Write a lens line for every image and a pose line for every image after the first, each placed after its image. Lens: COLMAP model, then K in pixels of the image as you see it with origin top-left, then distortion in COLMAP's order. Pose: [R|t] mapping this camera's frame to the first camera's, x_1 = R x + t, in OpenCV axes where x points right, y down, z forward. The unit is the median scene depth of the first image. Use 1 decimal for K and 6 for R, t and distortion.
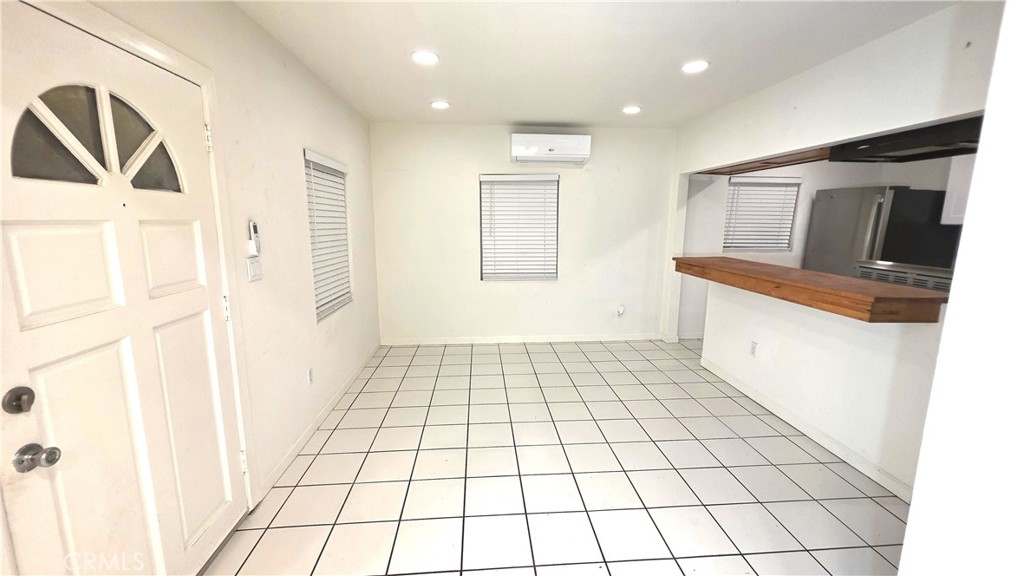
lens RADIAL K [[406.0, 0, 512.0], [0, 406.0, 288.0], [0, 0, 1]] dist [0.000821, 0.000008]
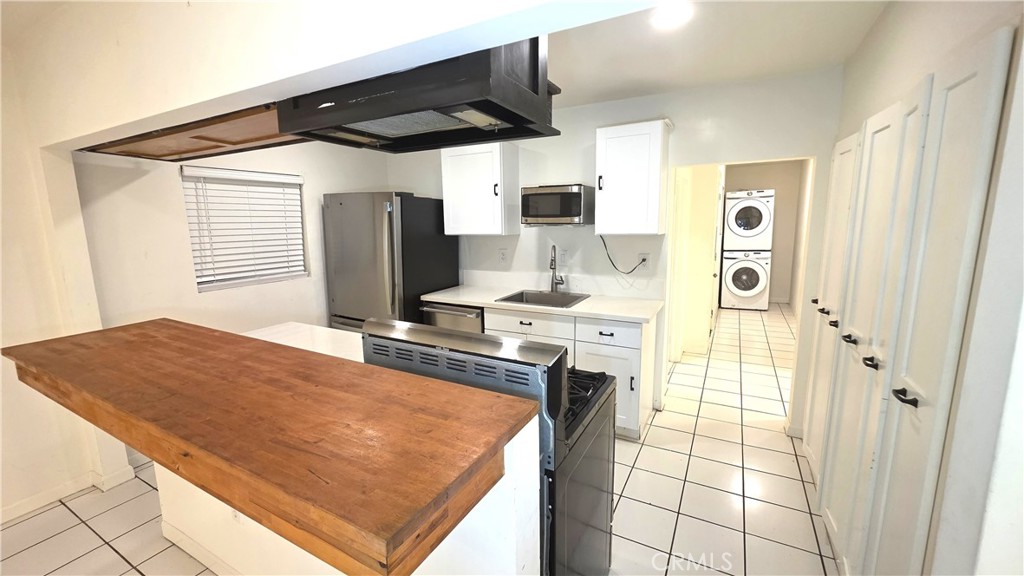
lens RADIAL K [[406.0, 0, 512.0], [0, 406.0, 288.0], [0, 0, 1]] dist [0.000821, 0.000008]
pose [[0.547572, -0.155371, 0.822207, 0.291805], [0.157913, 0.984141, 0.080805, -0.072973], [-0.821723, 0.085591, 0.563423, 0.296164]]
